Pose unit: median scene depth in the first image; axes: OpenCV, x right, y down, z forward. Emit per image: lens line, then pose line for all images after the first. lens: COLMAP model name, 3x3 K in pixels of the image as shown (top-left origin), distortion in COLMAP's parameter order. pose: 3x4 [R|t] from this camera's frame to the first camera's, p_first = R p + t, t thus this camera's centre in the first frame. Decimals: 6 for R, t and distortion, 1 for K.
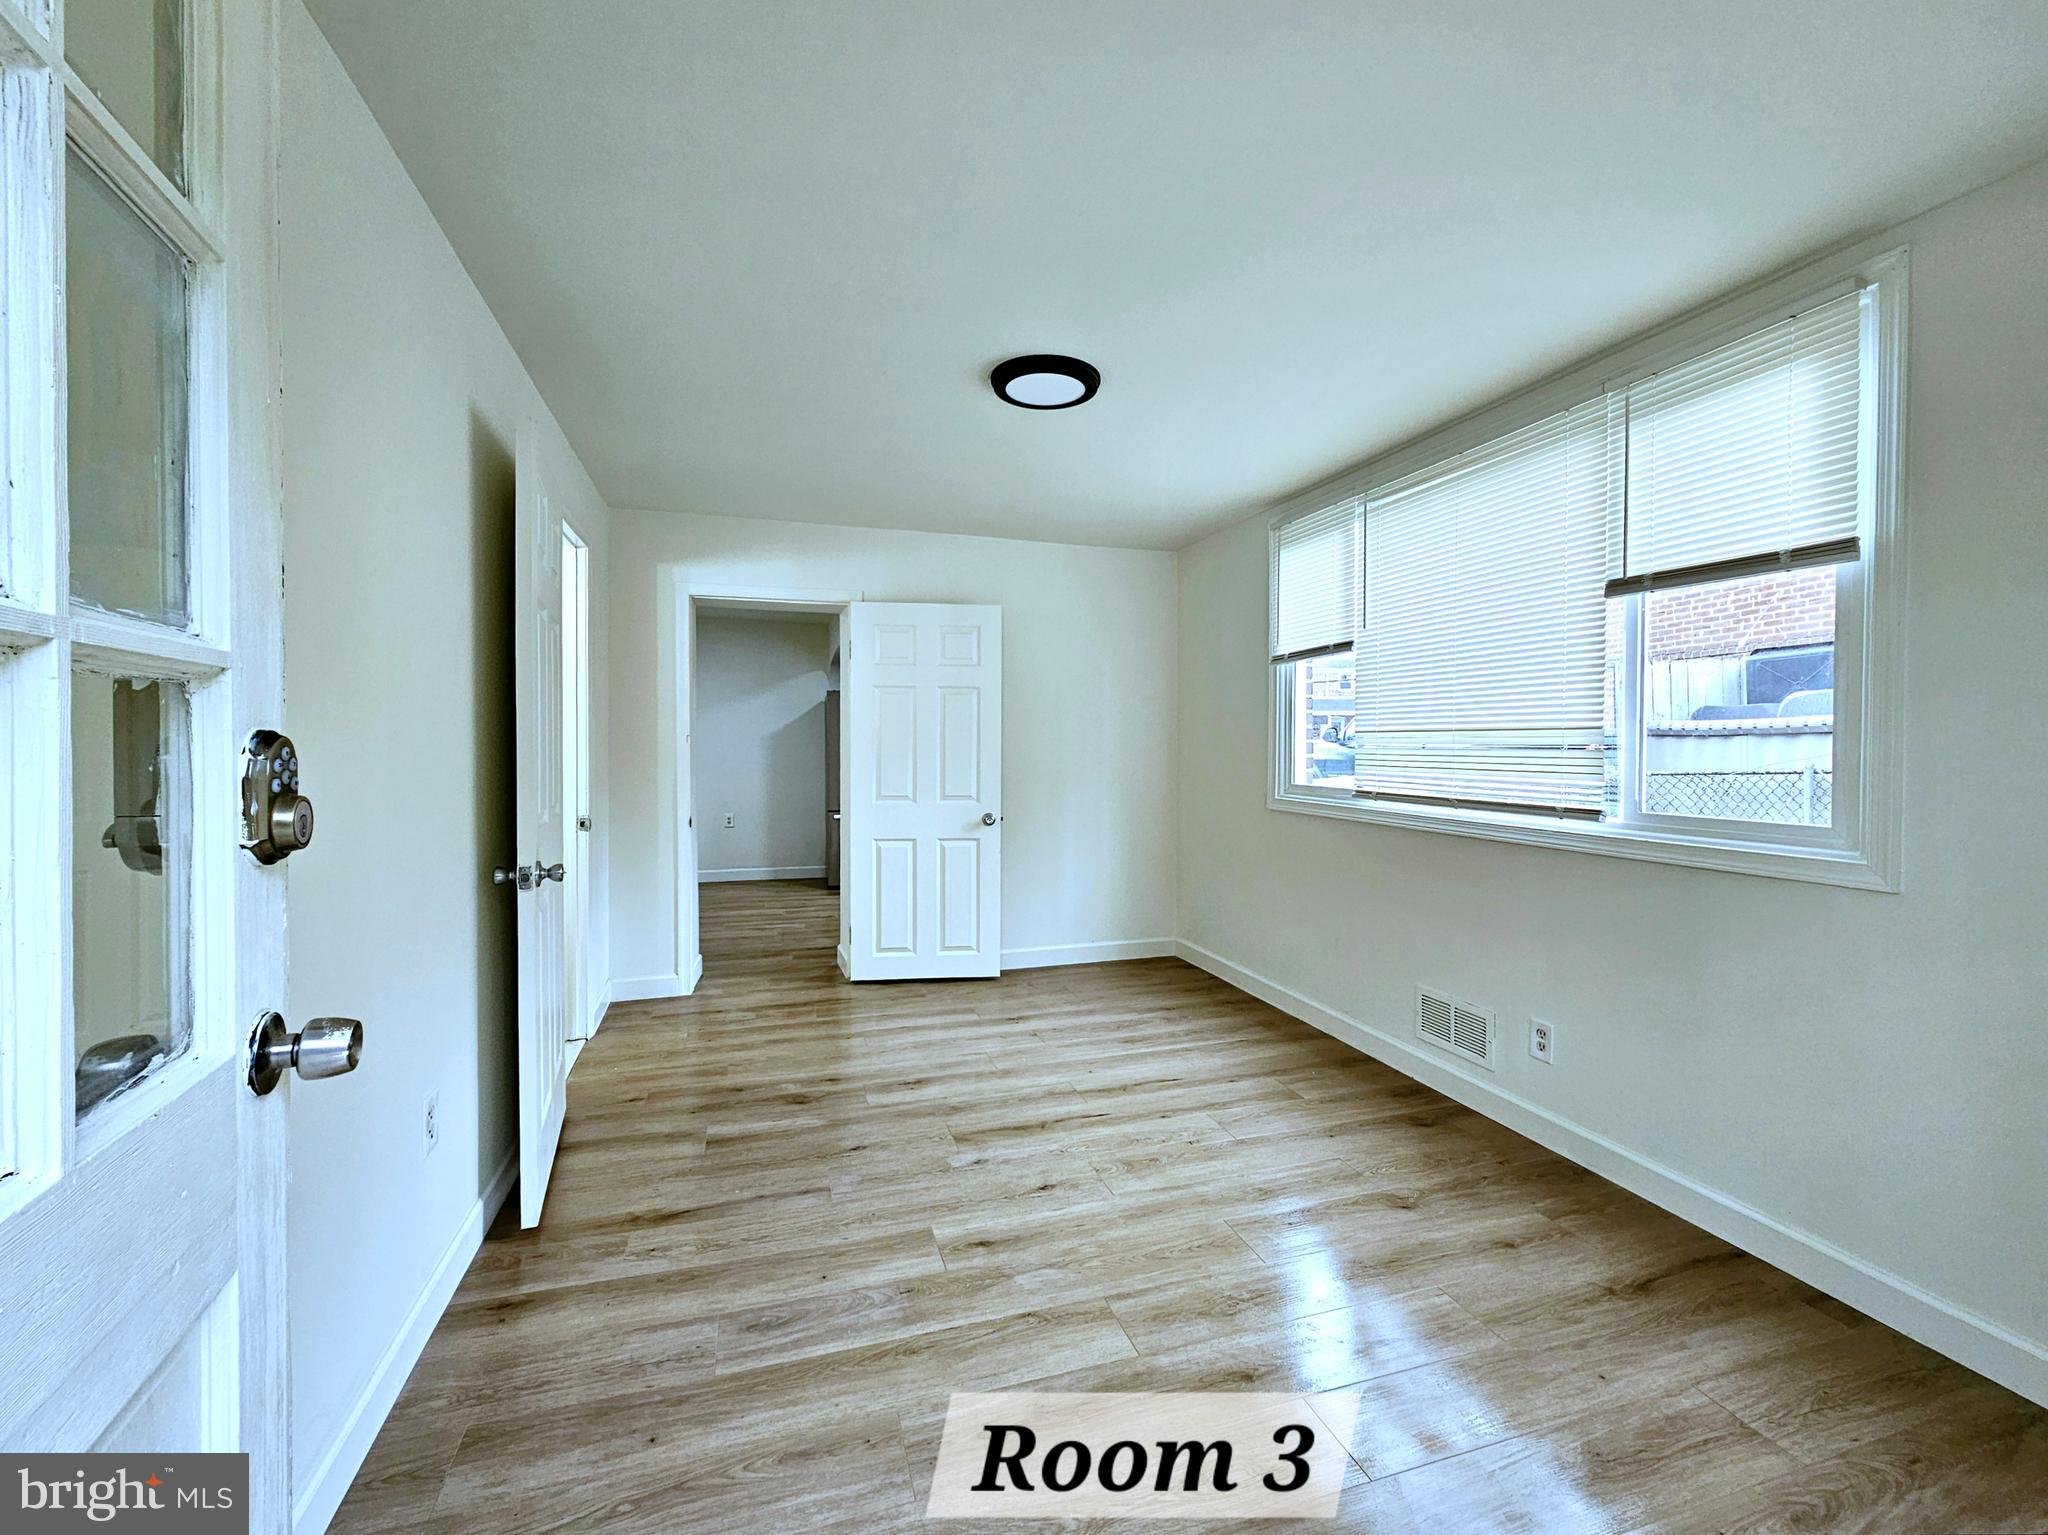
lens RADIAL K [[834.8, 0, 1003.4], [0, 834.8, 787.3], [0, 0, 1]] dist [0.001504, 0.000613]
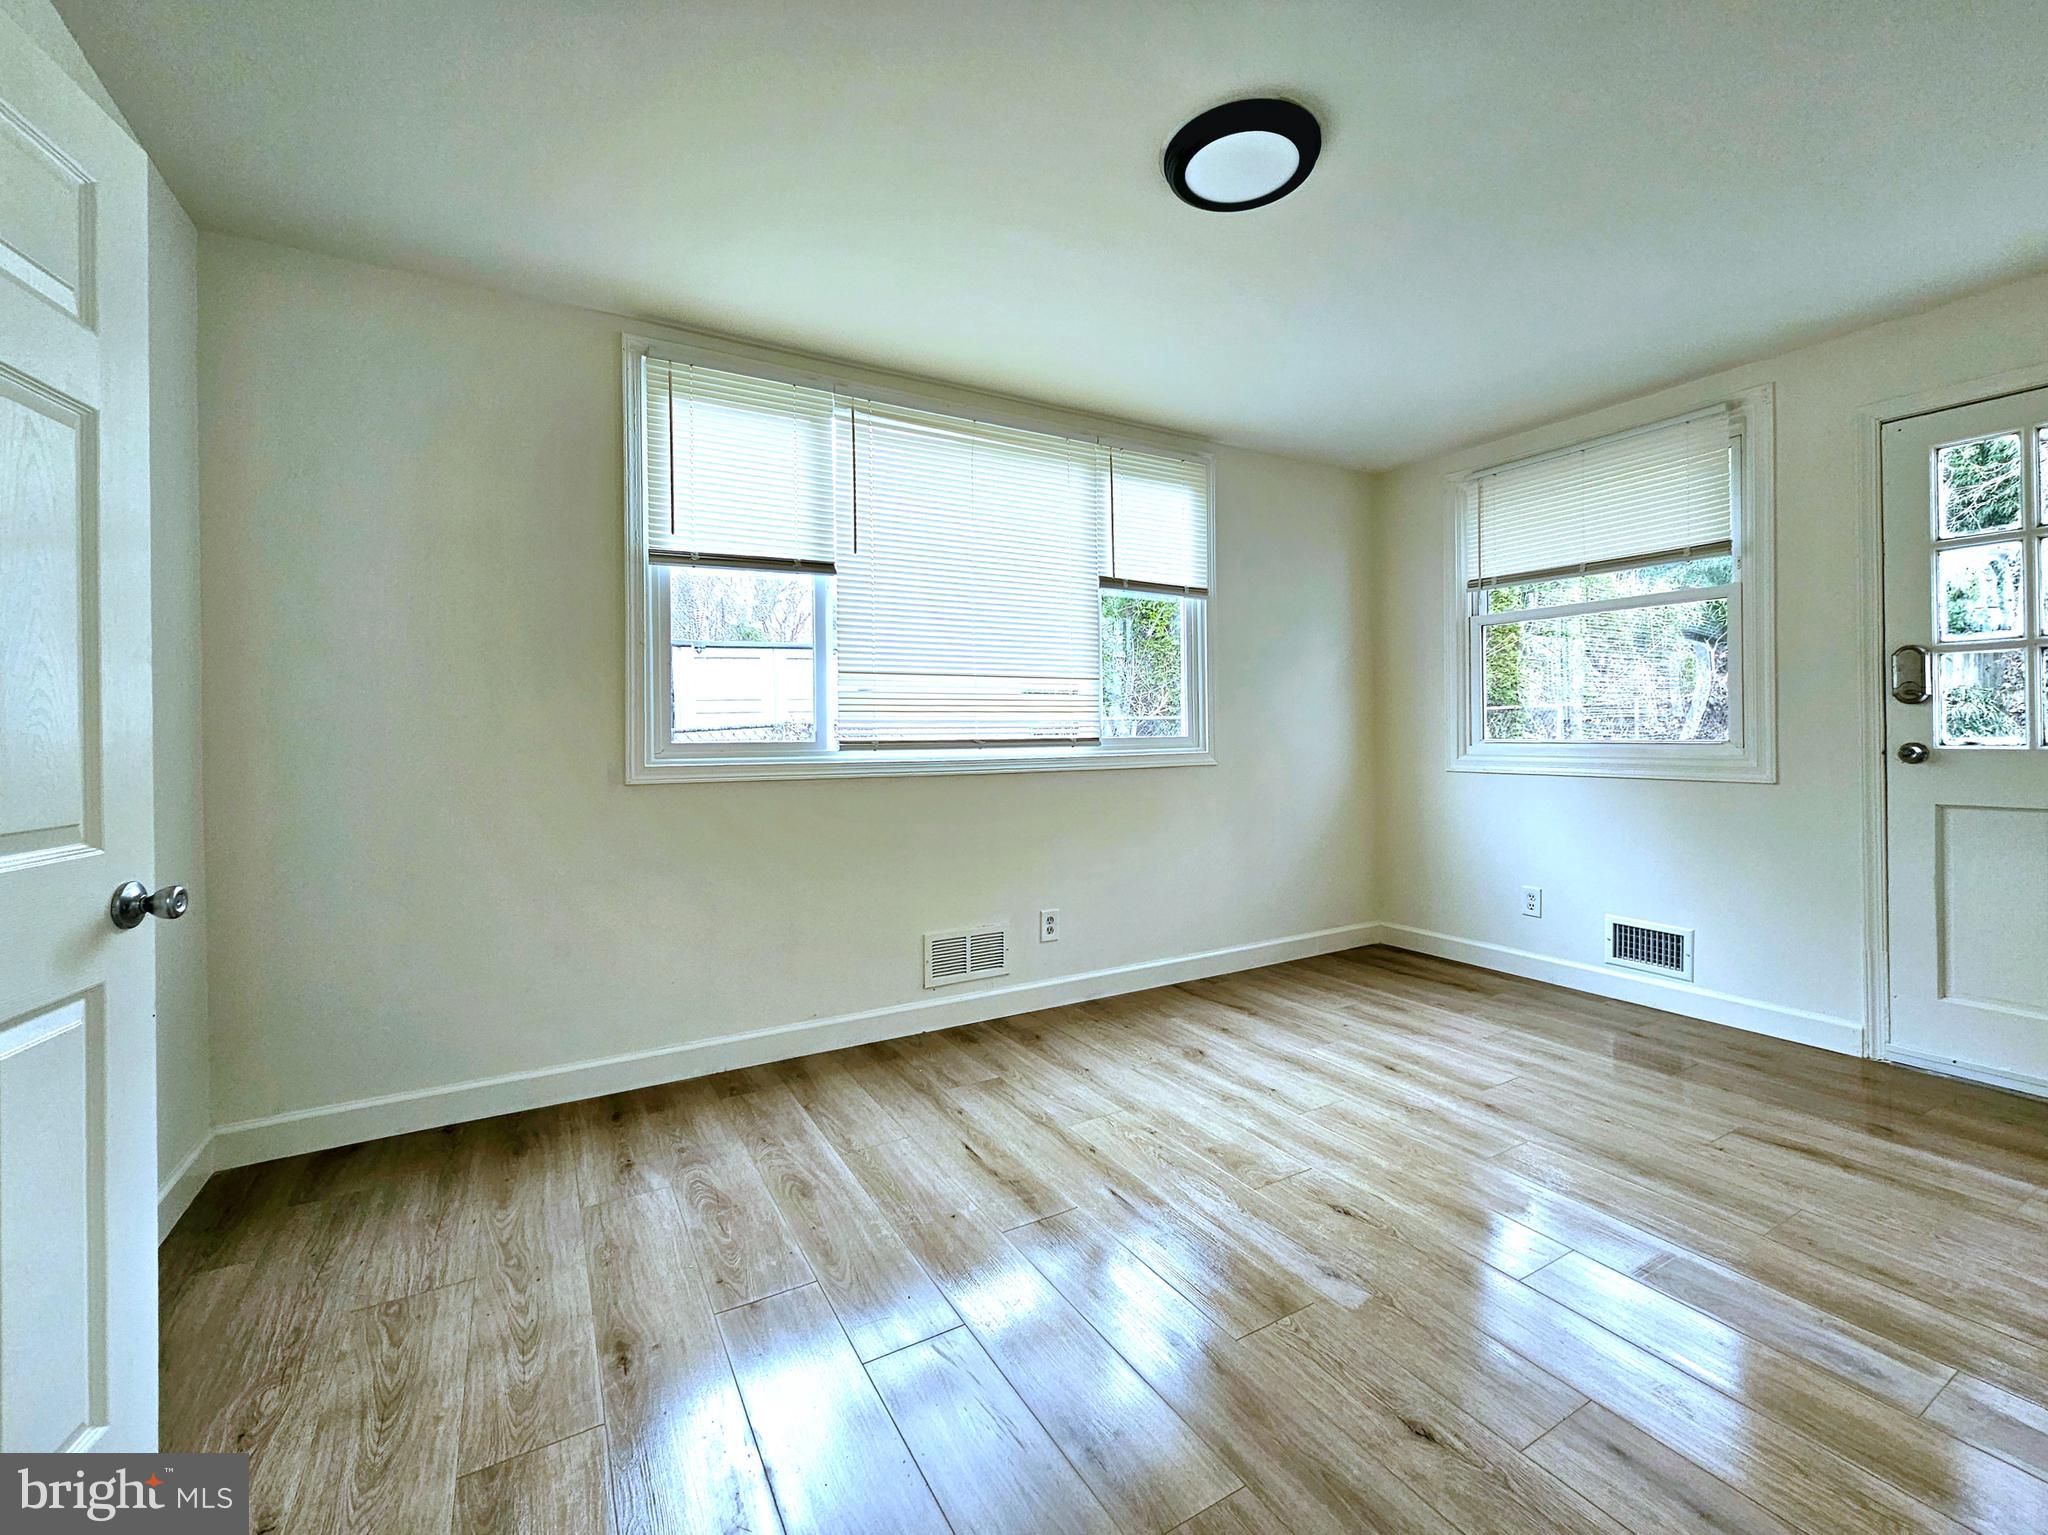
lens RADIAL K [[867.8, 0, 1025.1], [0, 867.8, 751.6], [0, 0, 1]] dist [0.000019, 0.000136]
pose [[-0.237370, -0.020091, 0.971212, -0.545973], [0.059854, 0.997584, 0.035265, -0.006511], [-0.969574, 0.066502, -0.235594, 1.178197]]
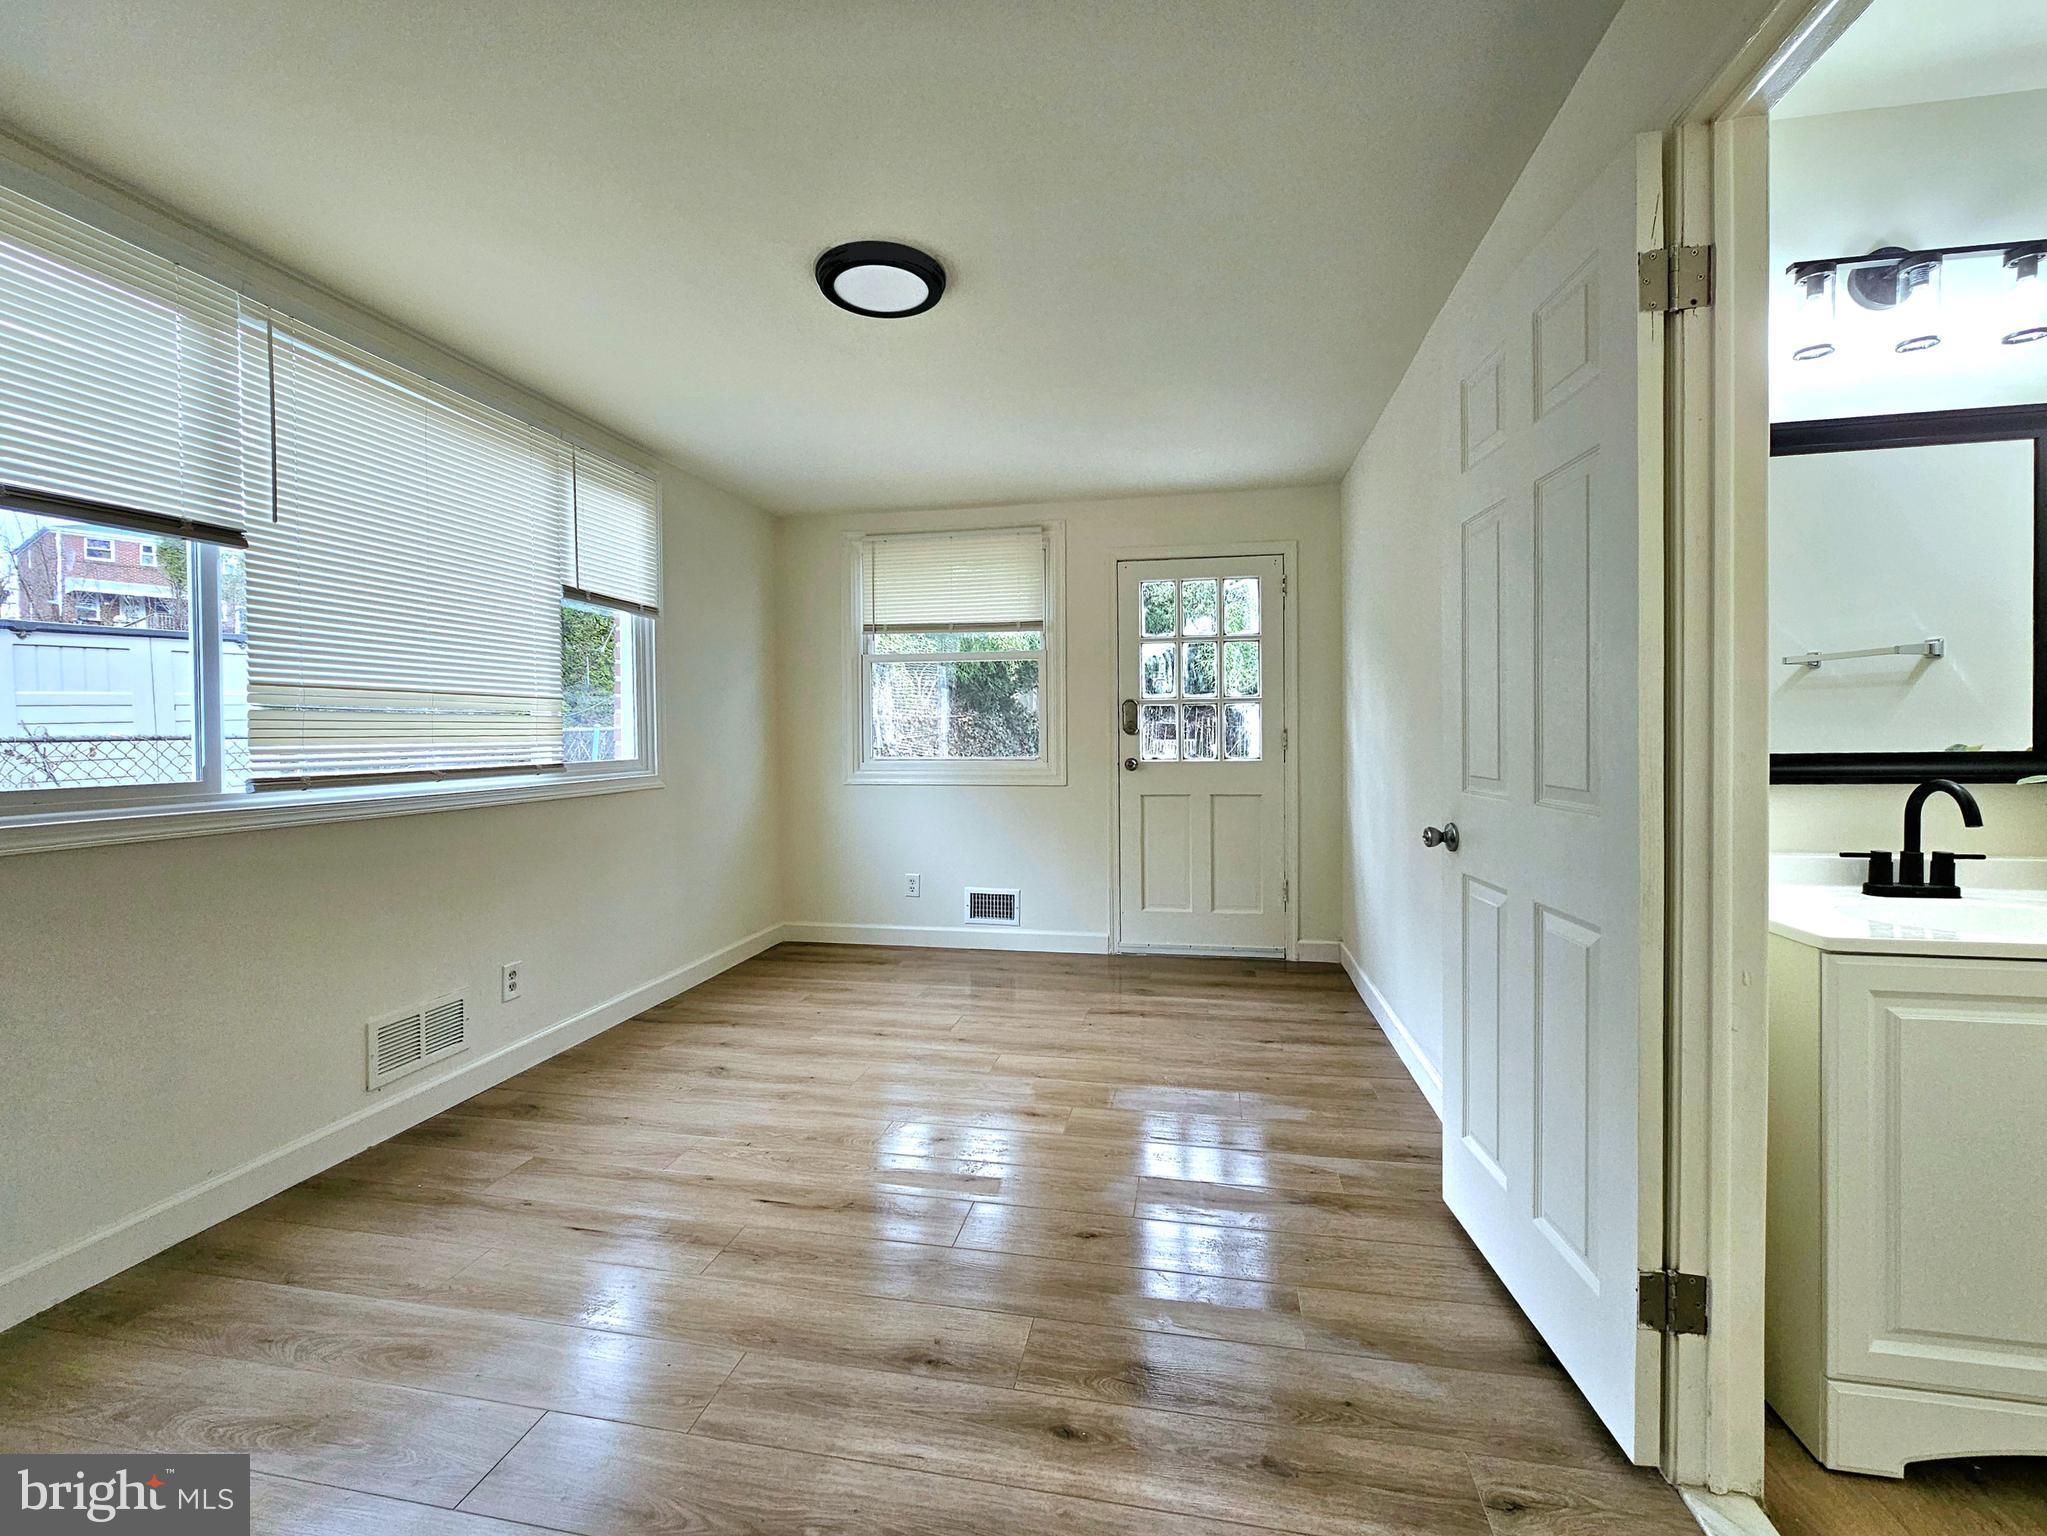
lens RADIAL K [[888.6, 0, 1023.5], [0, 888.6, 768.0], [0, 0, 1]] dist [-0.002597, 0.000101]
pose [[-0.886971, -0.014294, 0.461604, -0.430517], [0.030051, 0.995616, 0.088572, -0.051894], [-0.460846, 0.092432, -0.882653, 1.503098]]
